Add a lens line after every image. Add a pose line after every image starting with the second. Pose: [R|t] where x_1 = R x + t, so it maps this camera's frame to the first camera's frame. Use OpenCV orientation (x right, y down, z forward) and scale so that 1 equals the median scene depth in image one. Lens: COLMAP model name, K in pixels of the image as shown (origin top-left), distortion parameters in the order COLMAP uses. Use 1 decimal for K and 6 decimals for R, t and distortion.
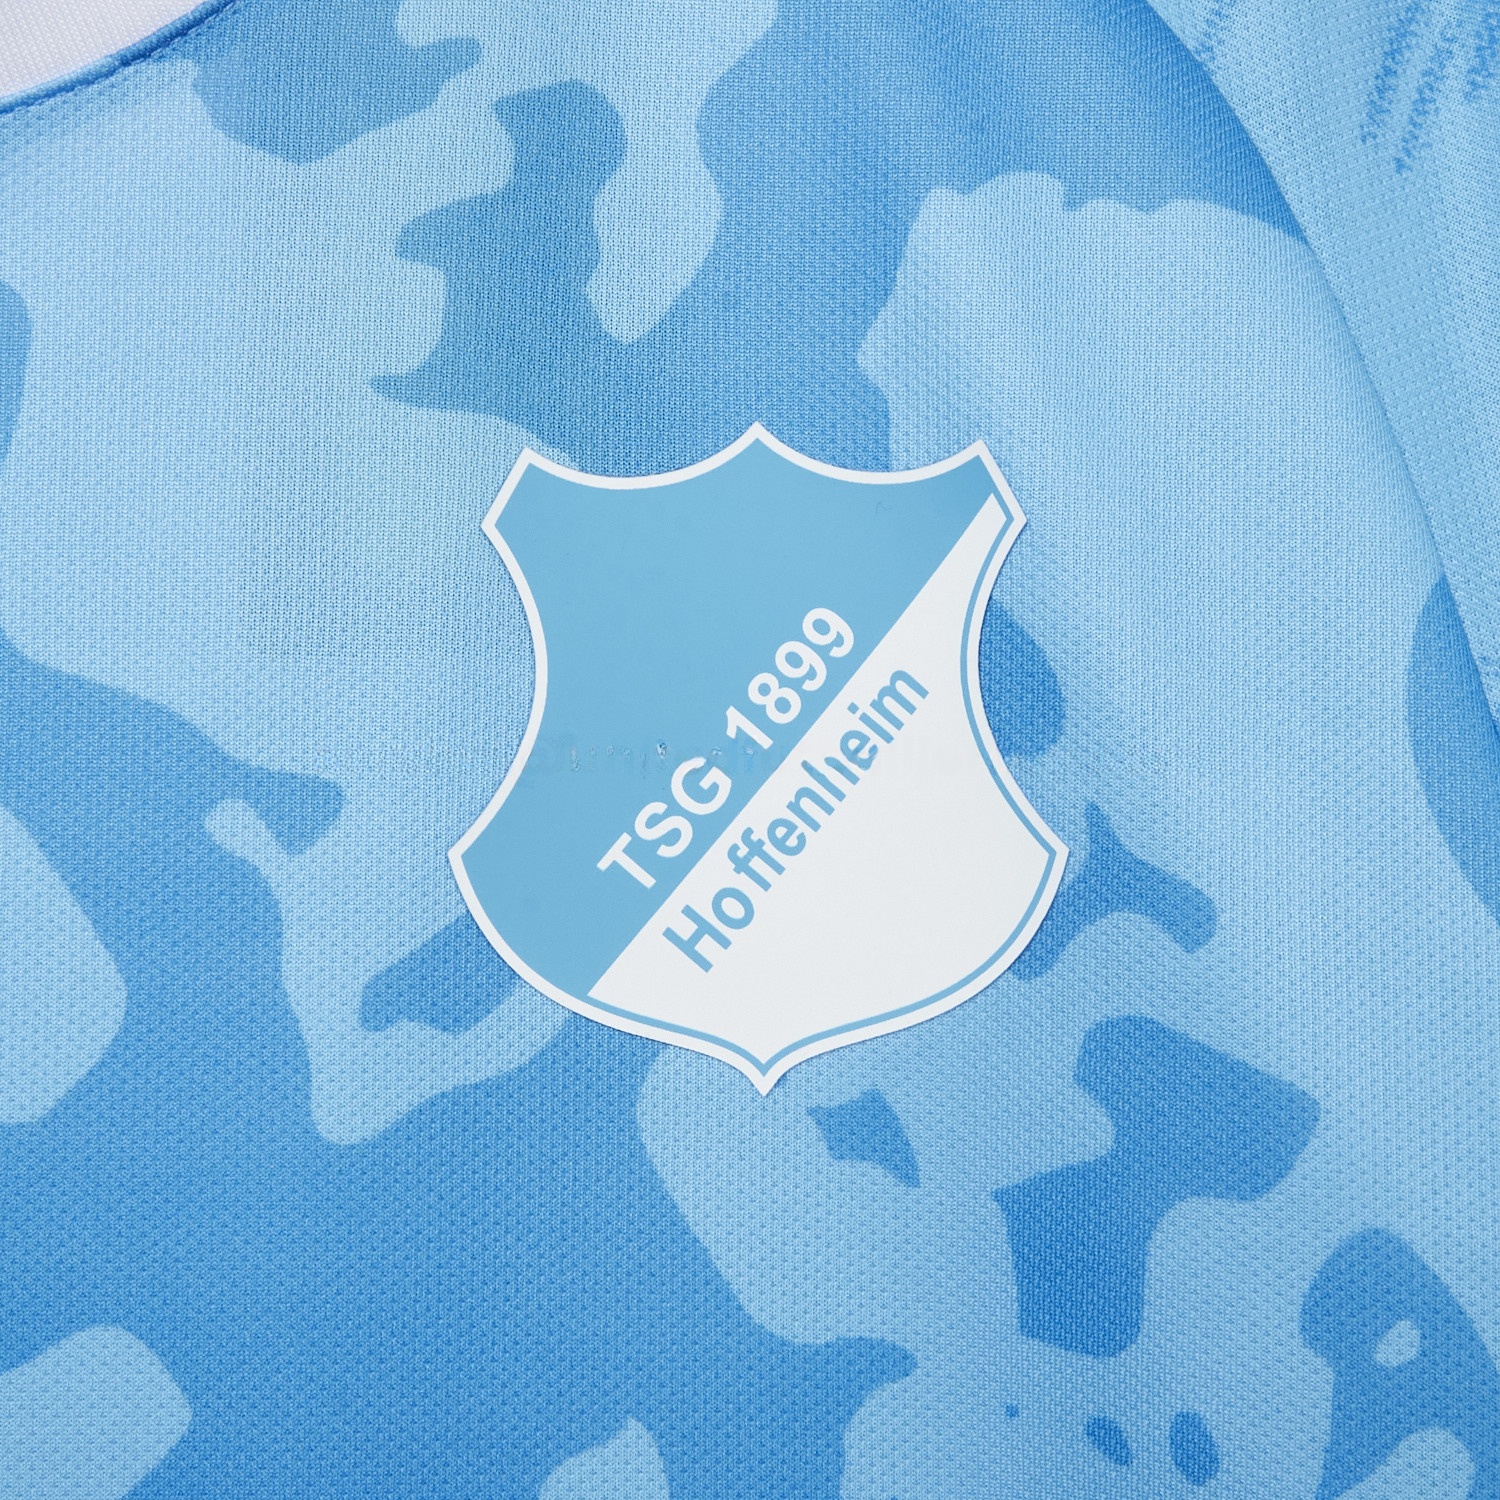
lens RADIAL K [[4948.3, 0, 749.4], [0, 4948.3, 750.2], [0, 0, 1]] dist [-0.000673, 0.000000]
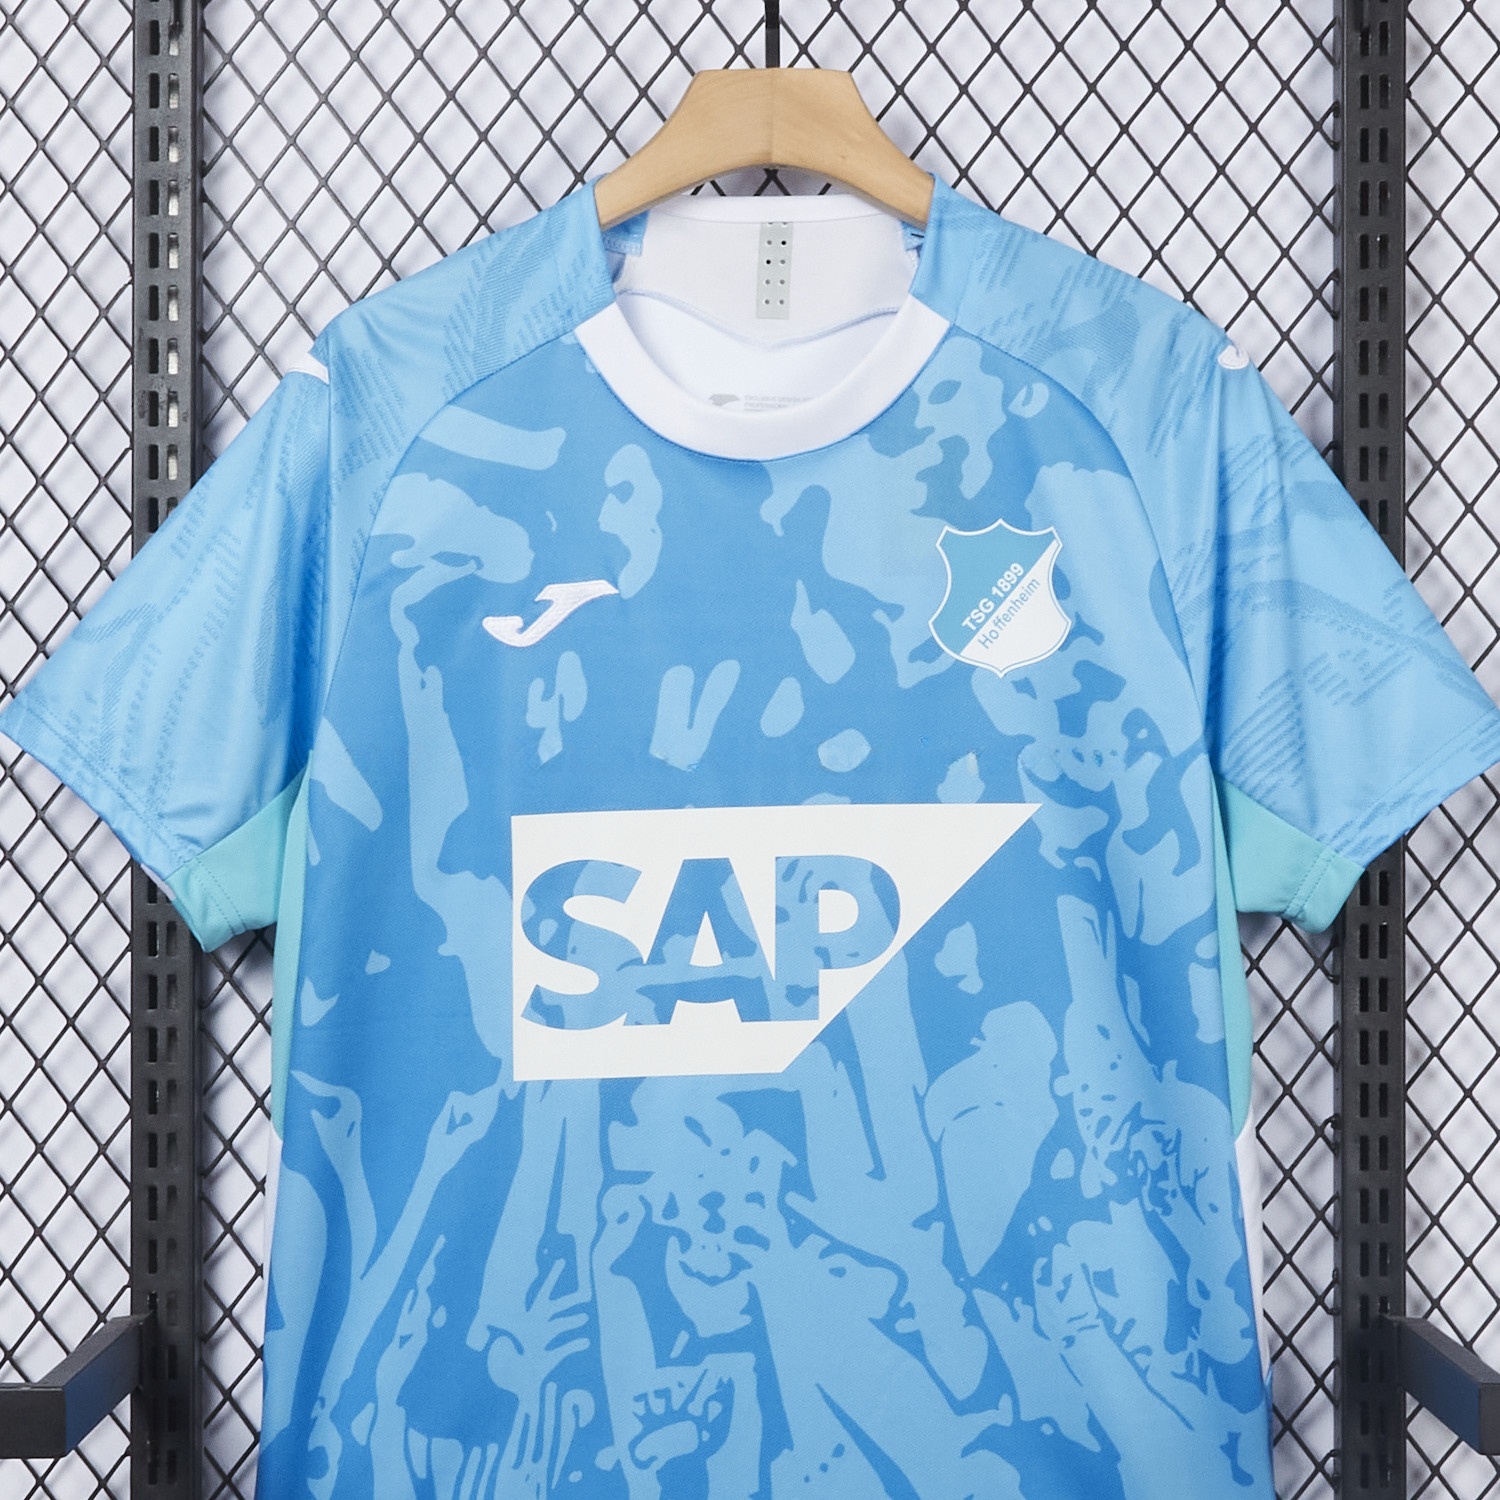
lens RADIAL K [[4948.3, 0, 746.4], [0, 4948.3, 755.0], [0, 0, 1]] dist [-0.000673, 0.000000]
pose [[0.998798, 0.006114, -0.048642, -0.008380], [-0.002836, 0.997738, 0.067168, -0.150801], [0.048943, -0.066949, 0.996555, -3.275626]]
